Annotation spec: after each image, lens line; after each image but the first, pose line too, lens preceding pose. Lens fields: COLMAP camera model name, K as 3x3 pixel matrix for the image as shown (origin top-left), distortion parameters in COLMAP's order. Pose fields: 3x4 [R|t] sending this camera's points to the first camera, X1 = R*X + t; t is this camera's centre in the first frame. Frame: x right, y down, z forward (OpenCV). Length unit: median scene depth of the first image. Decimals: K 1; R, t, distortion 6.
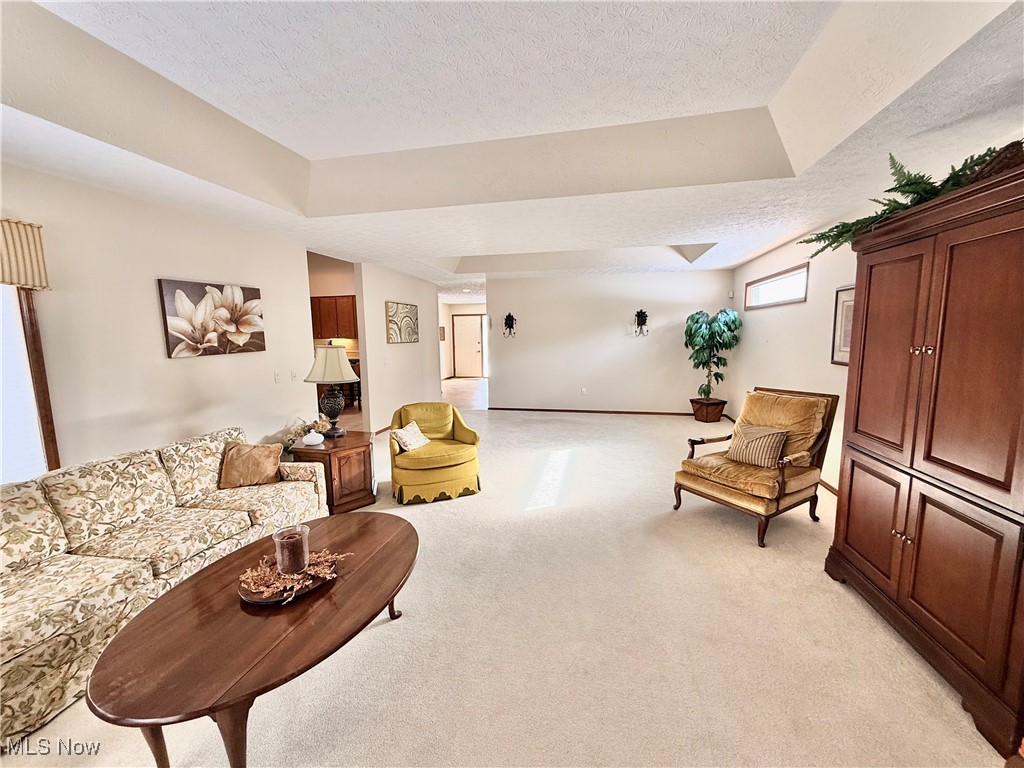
lens RADIAL K [[415.0, 0, 508.5], [0, 415.0, 382.1], [0, 0, 1]] dist [0.001759, -0.000705]
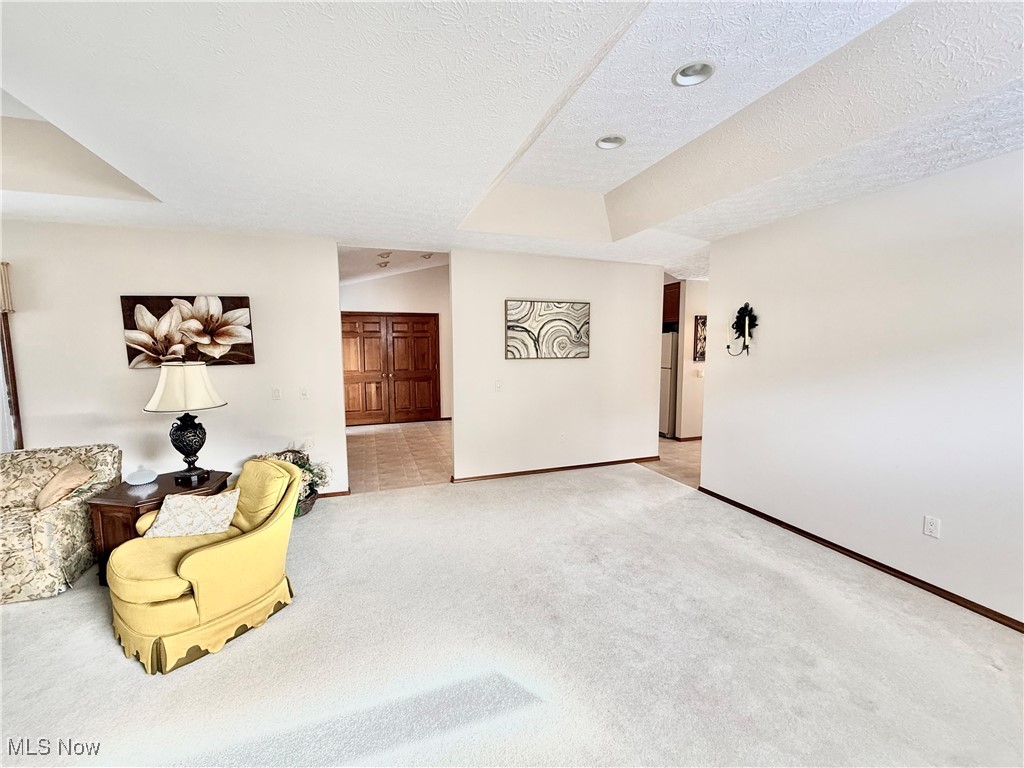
lens RADIAL K [[415.0, 0, 513.7], [0, 415.0, 384.5], [0, 0, 1]] dist [0.001759, -0.000705]
pose [[0.518359, 0.099820, -0.849317, 0.563327], [-0.104951, 0.993082, 0.052663, -0.156635], [0.848698, 0.061838, 0.525250, 1.132297]]
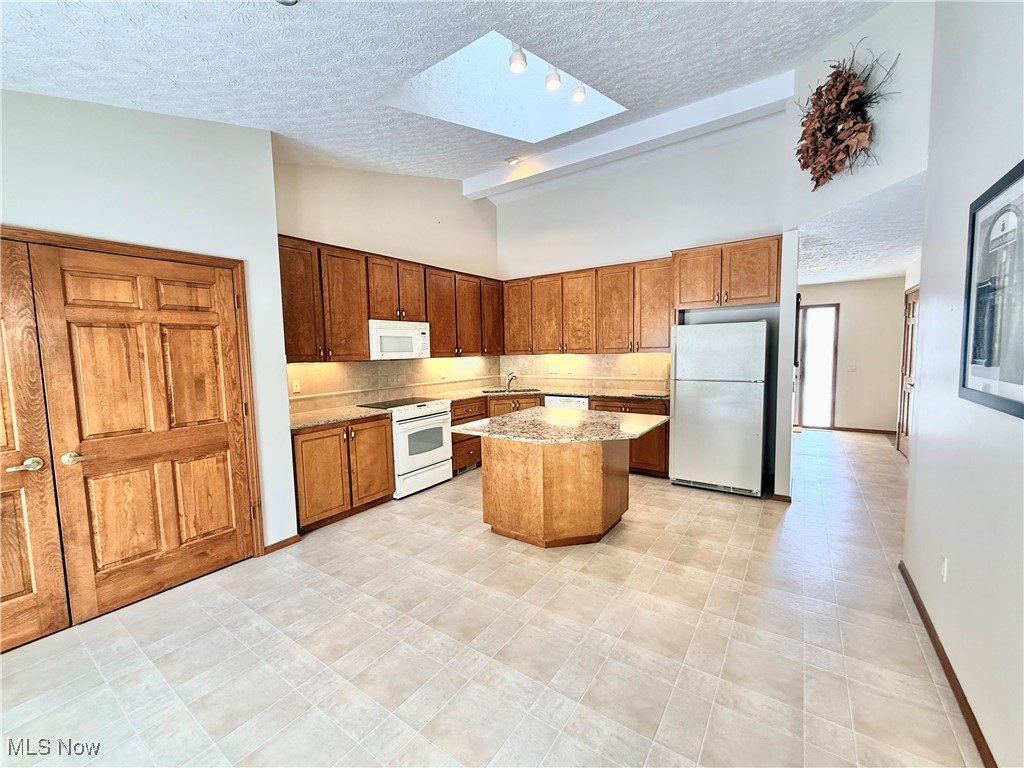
lens RADIAL K [[415.0, 0, 513.5], [0, 415.0, 385.4], [0, 0, 1]] dist [0.001759, -0.000705]
pose [[0.917090, 0.035971, -0.397055, -0.807025], [-0.044945, 0.998901, -0.013314, -0.151145], [0.396139, 0.030056, 0.917698, 1.427372]]
